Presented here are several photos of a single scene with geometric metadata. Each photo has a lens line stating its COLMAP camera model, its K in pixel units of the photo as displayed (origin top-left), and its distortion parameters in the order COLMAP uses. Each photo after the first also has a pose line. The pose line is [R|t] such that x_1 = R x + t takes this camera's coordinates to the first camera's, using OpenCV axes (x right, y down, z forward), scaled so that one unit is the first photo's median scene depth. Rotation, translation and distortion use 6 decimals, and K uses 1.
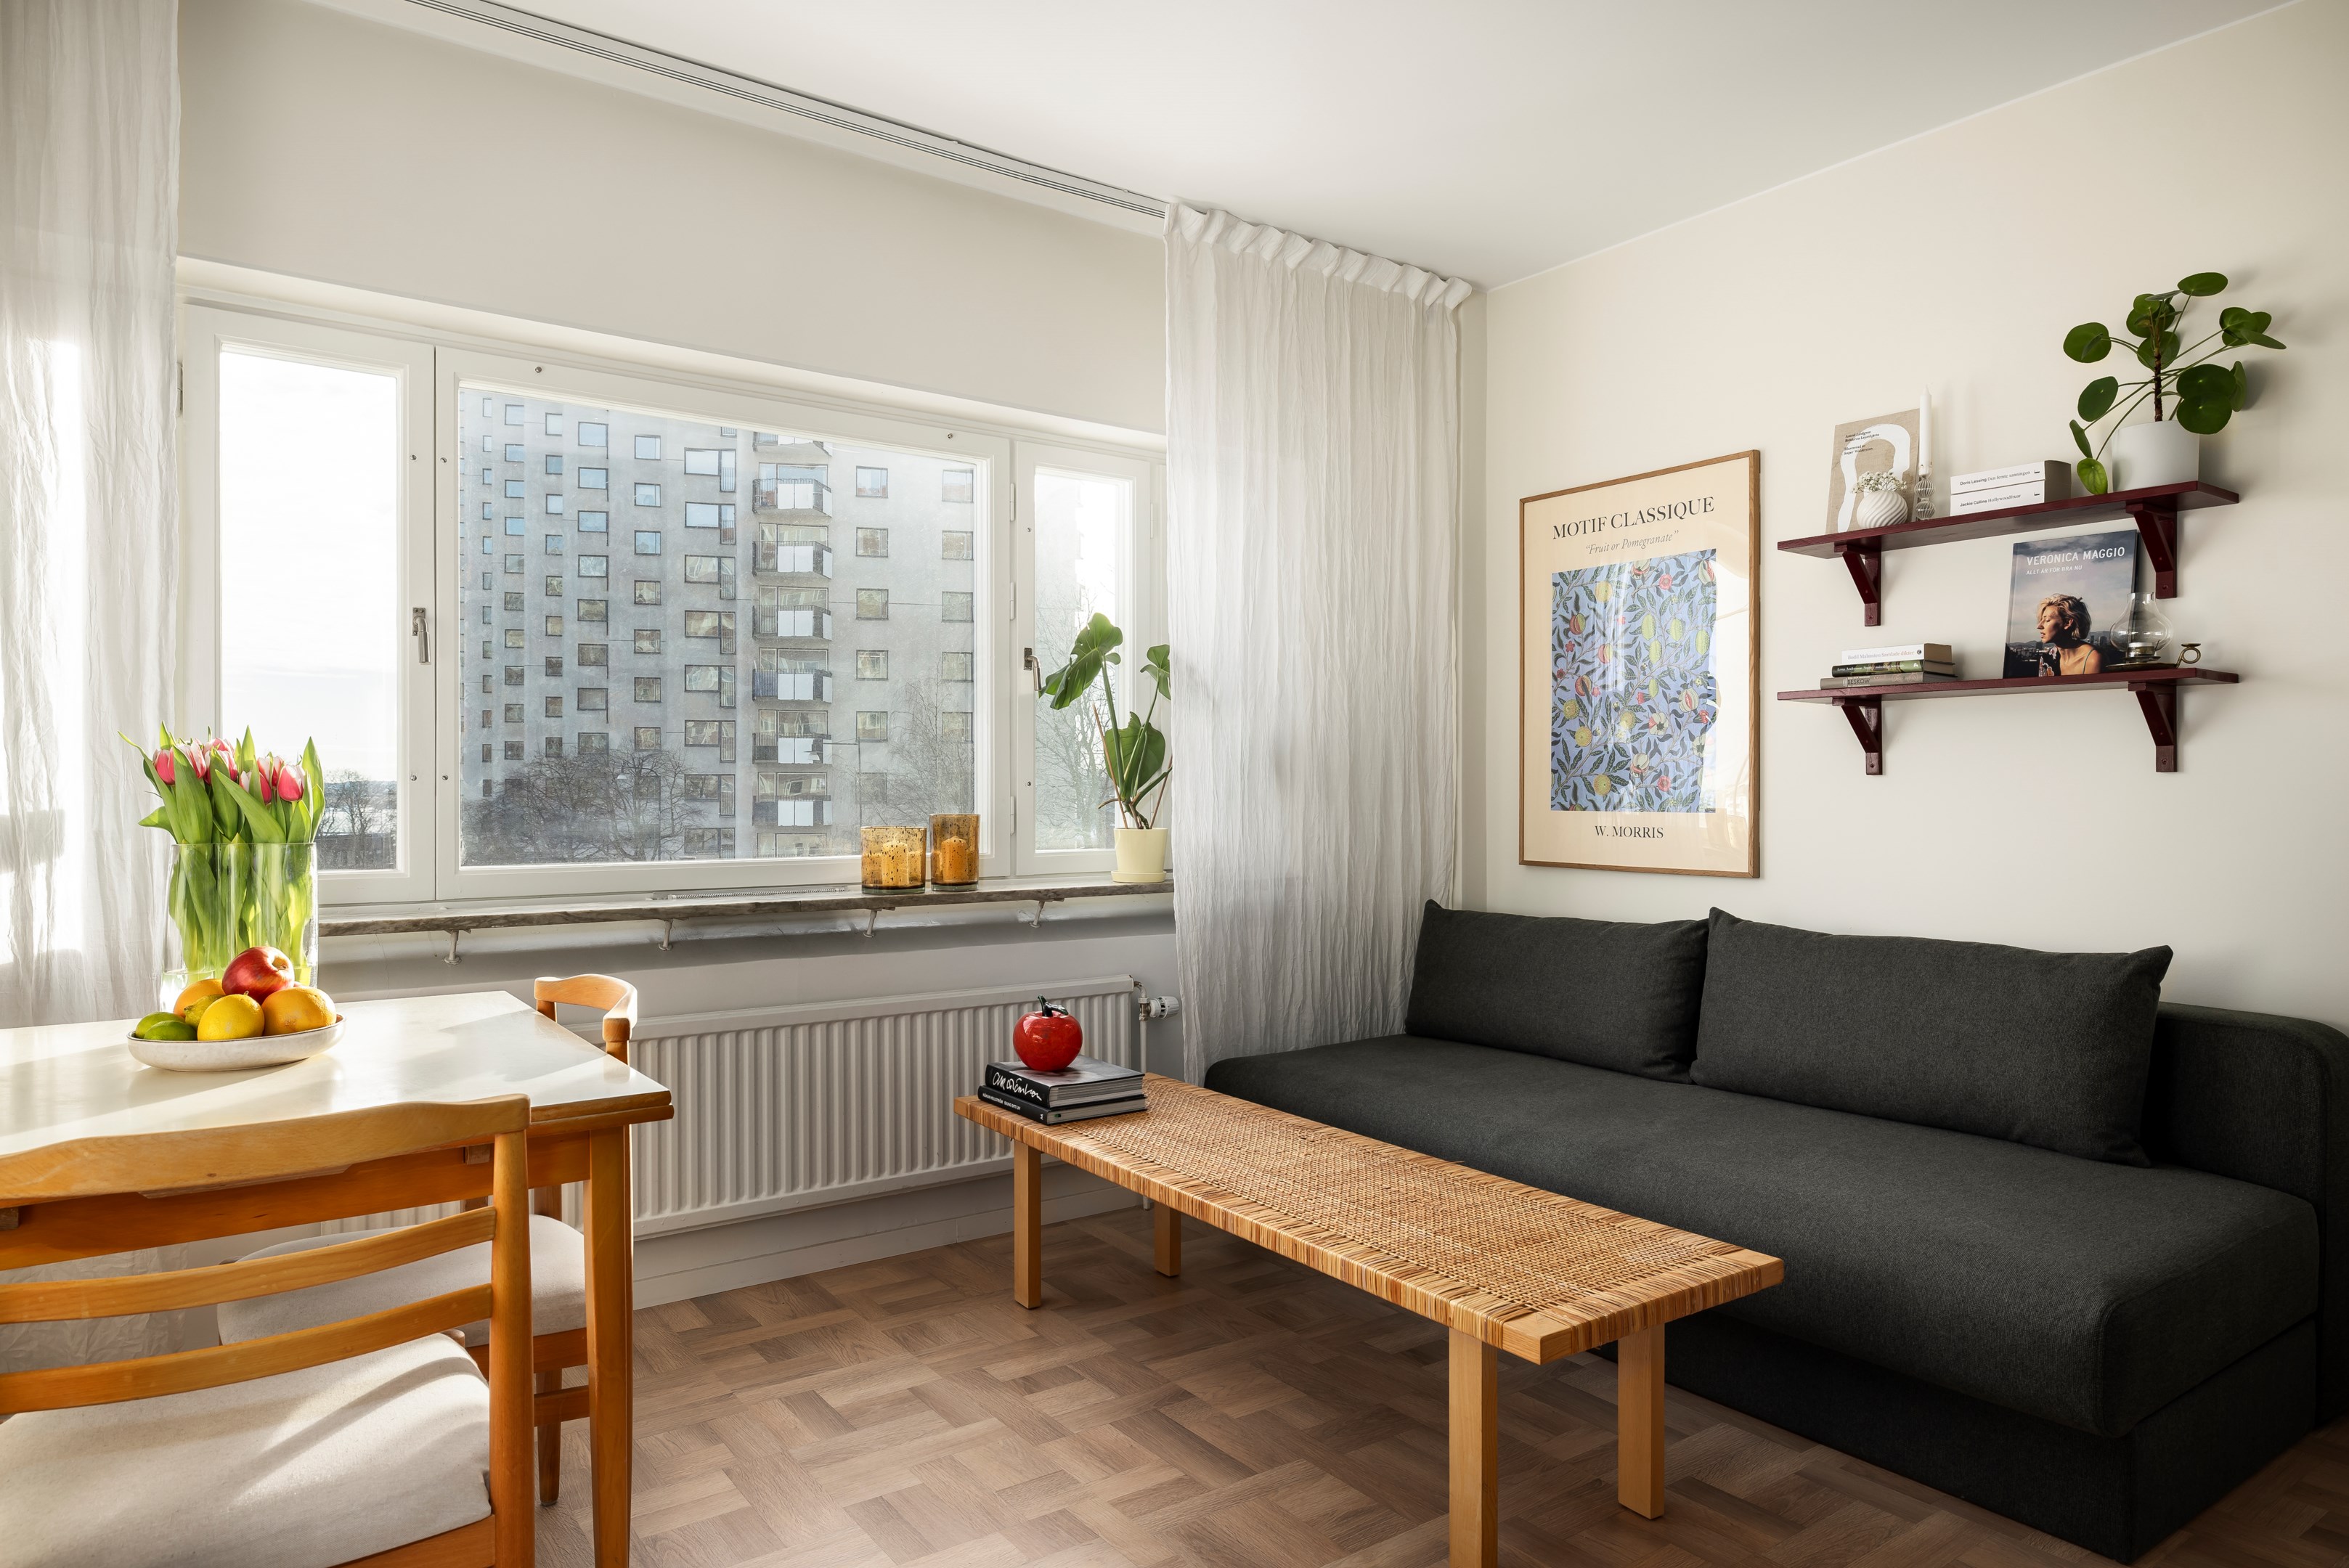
lens RADIAL K [[1426.9, 0, 1179.0], [0, 1426.9, 789.5], [0, 0, 1]] dist [-0.002320, 0.000028]
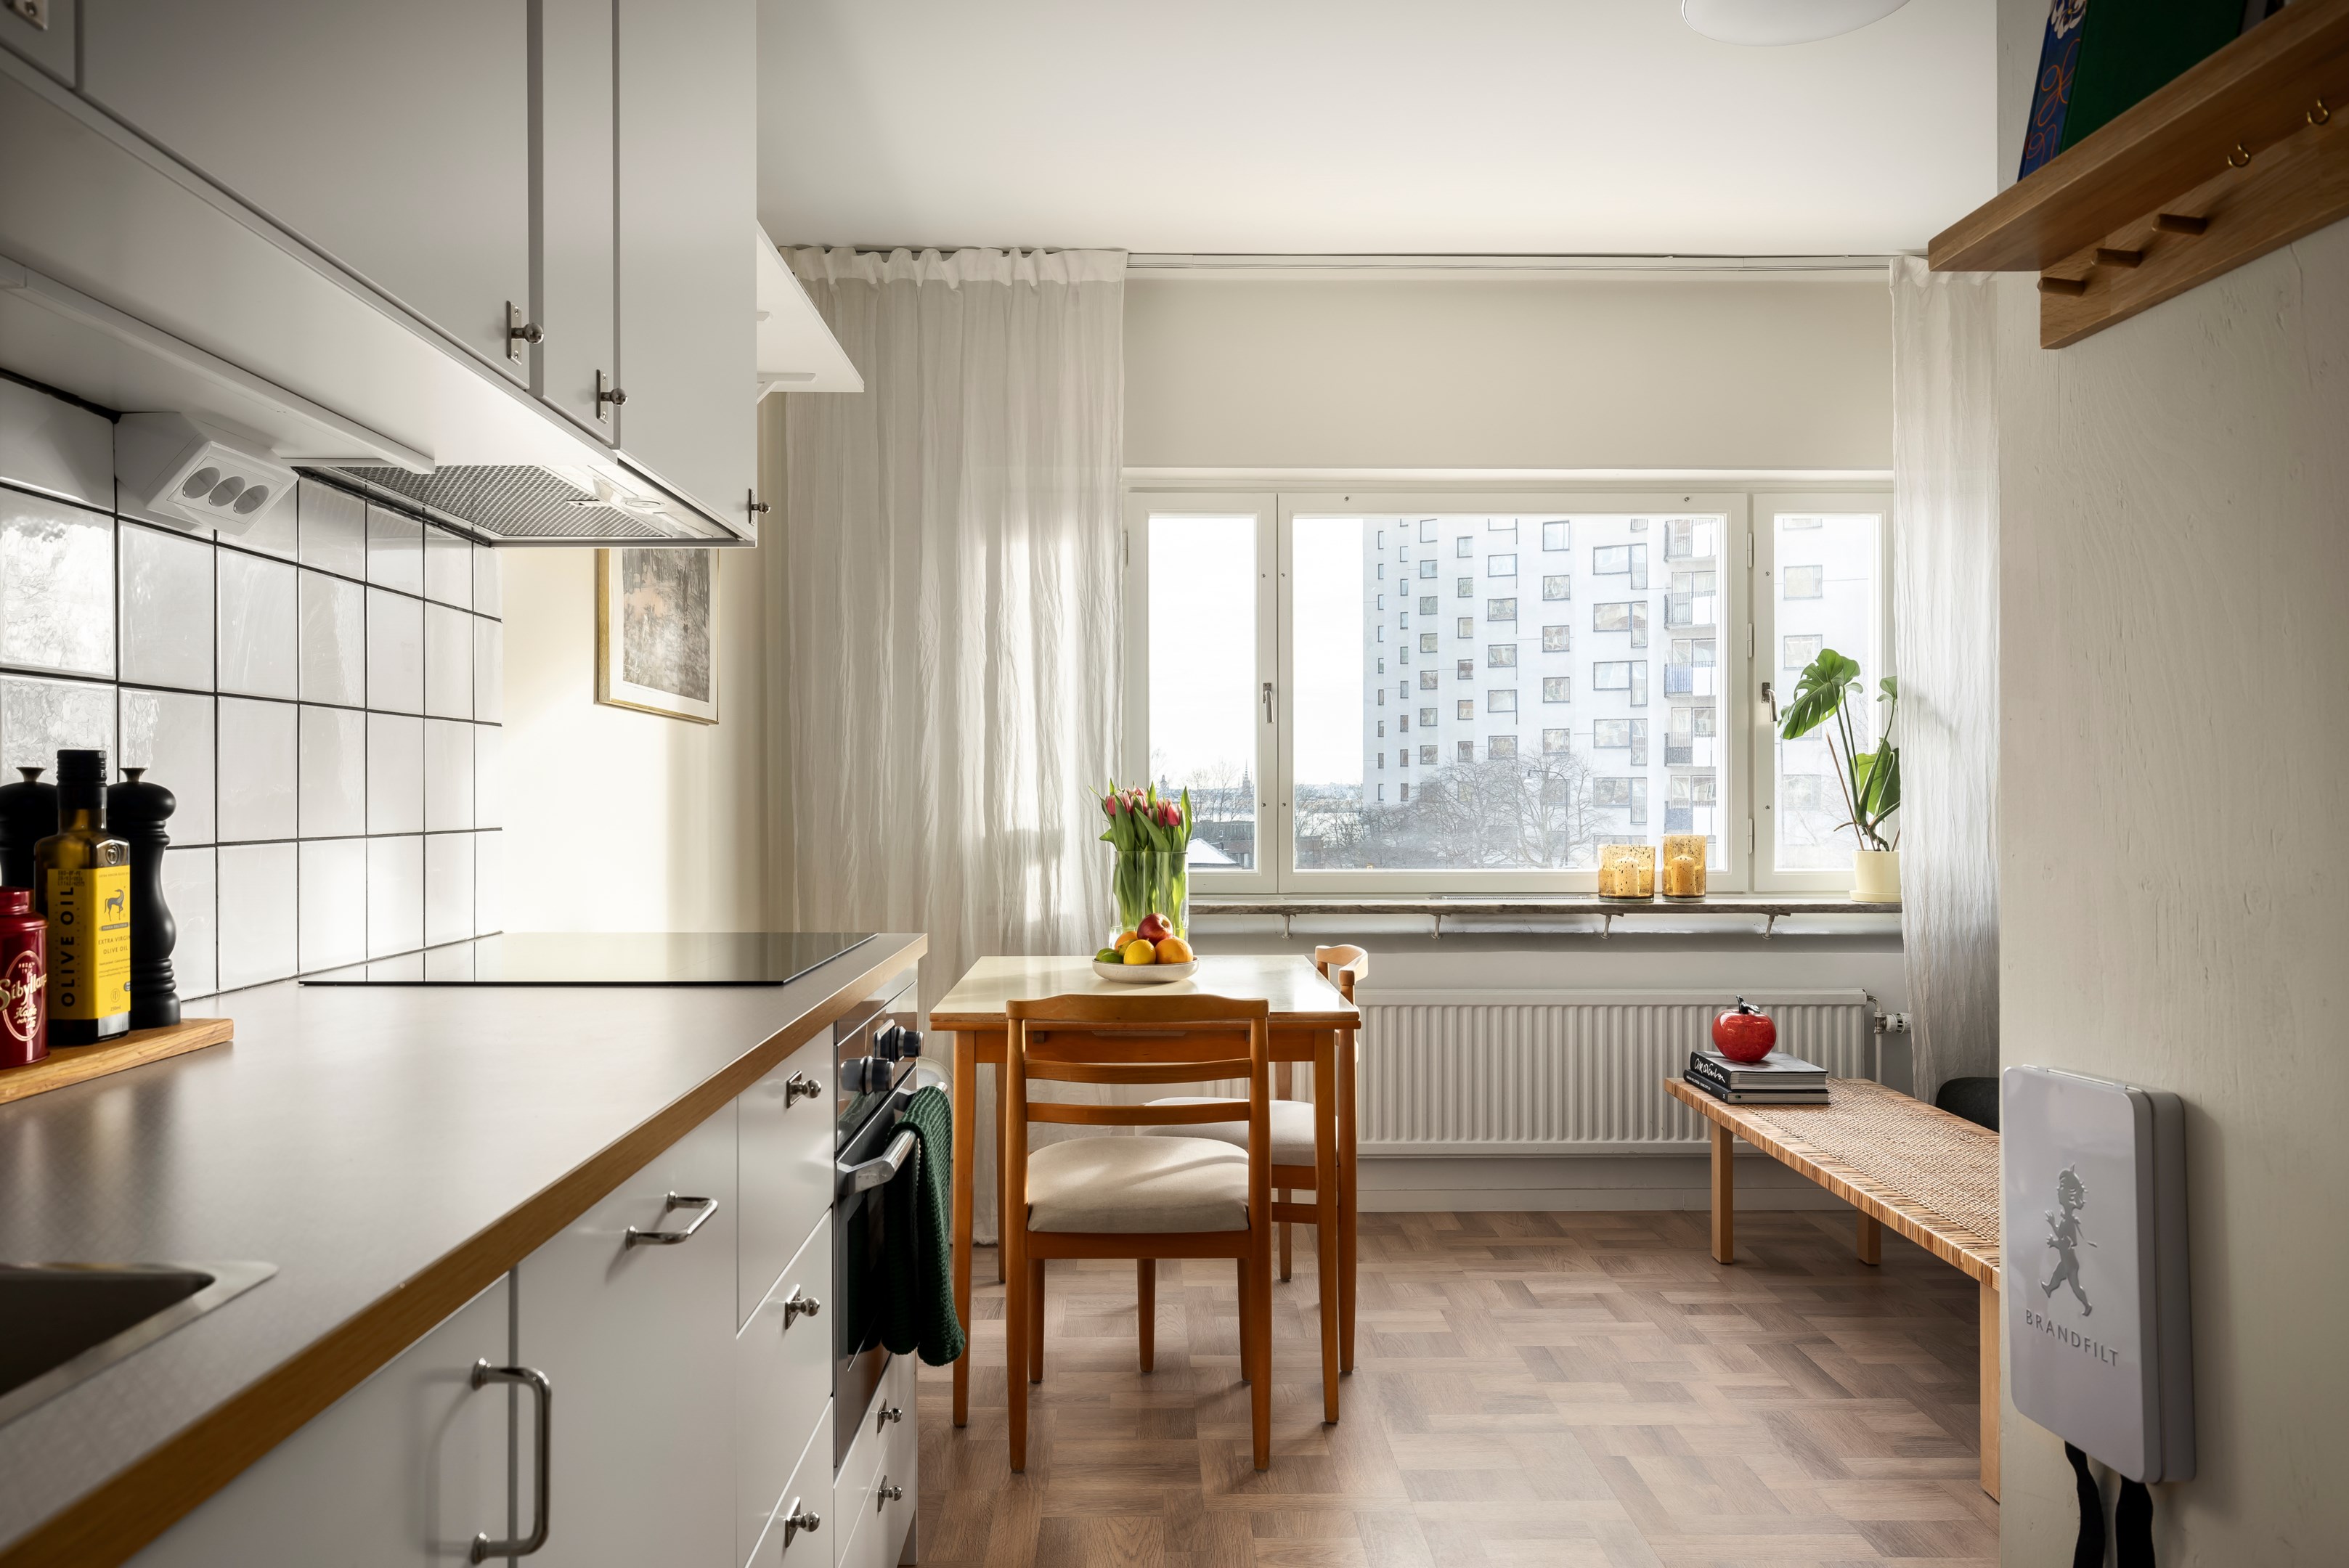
lens RADIAL K [[1562.1, 0, 1141.6], [0, 1562.1, 791.1], [0, 0, 1]] dist [-0.000550, 0.000535]
pose [[0.813633, -0.001998, -0.581376, 0.236331], [0.001340, 0.999998, -0.001561, -0.017957], [0.581378, 0.000491, 0.813634, -0.291323]]
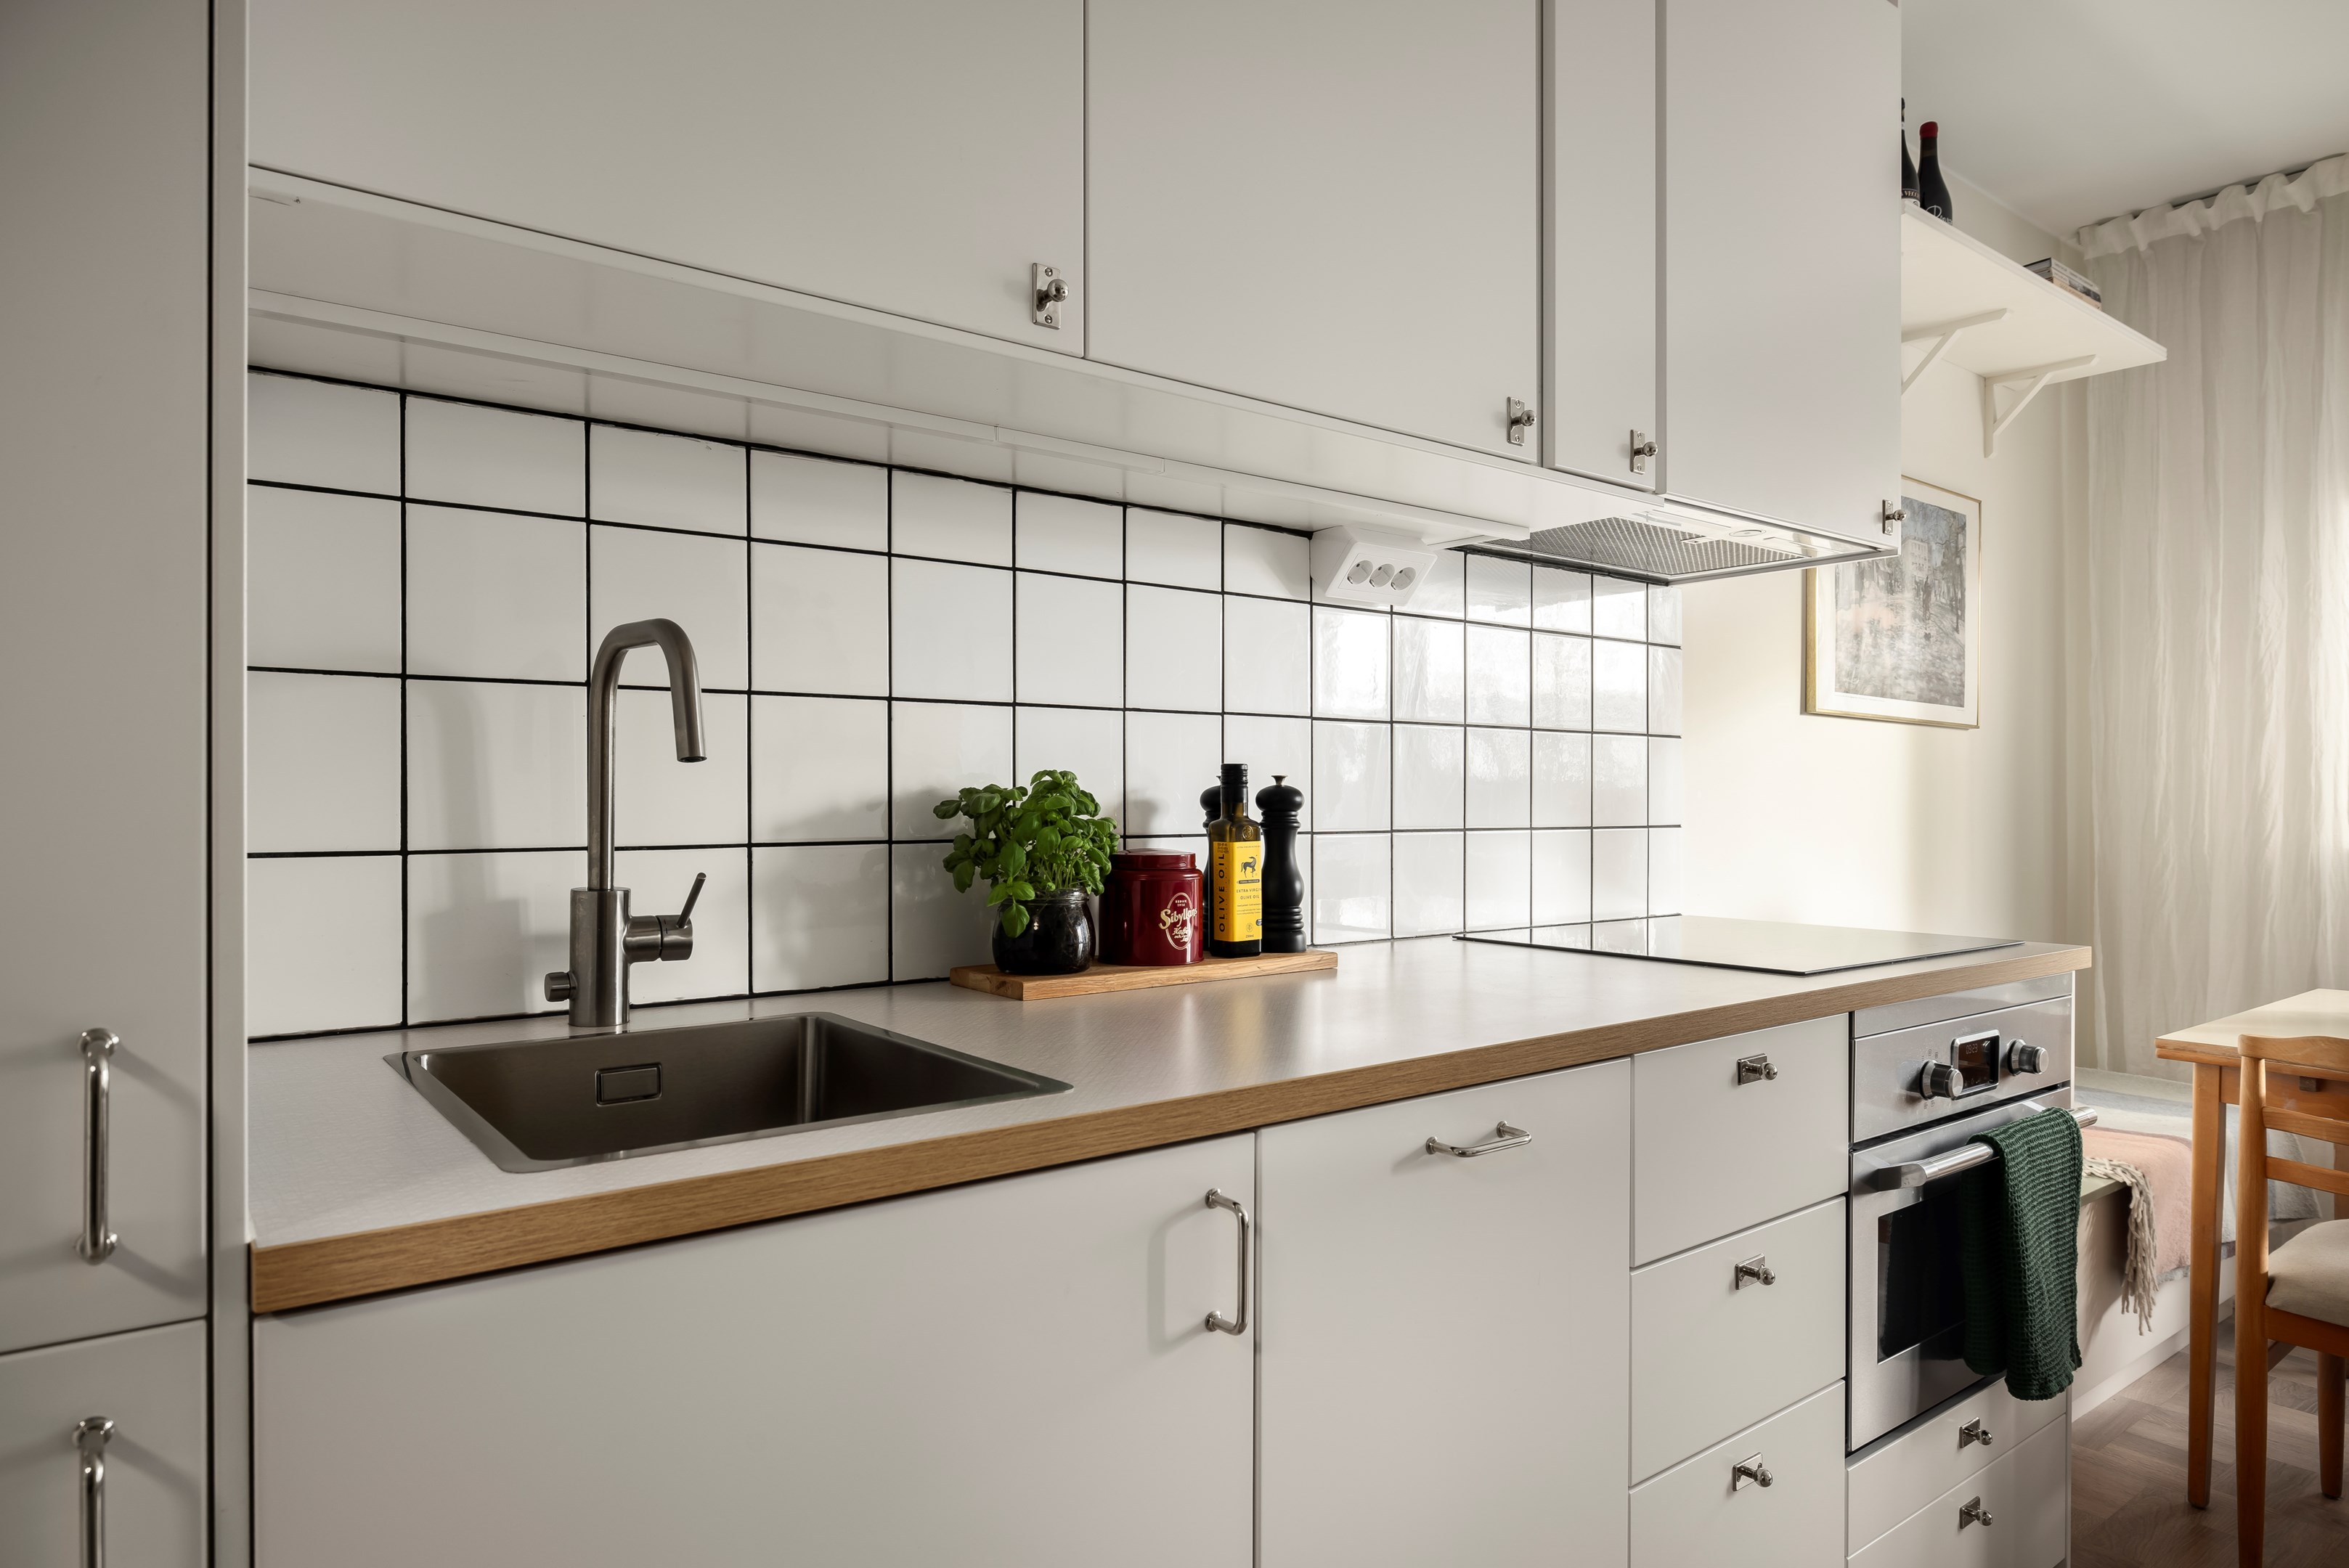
lens RADIAL K [[1391.5, 0, 1176.6], [0, 1391.5, 805.4], [0, 0, 1]] dist [-0.004702, 0.000485]
pose [[0.034815, 0.003747, -0.999387, 0.319443], [-0.001492, 0.999992, 0.003697, -0.015426], [0.999393, 0.001362, 0.034820, -0.168951]]
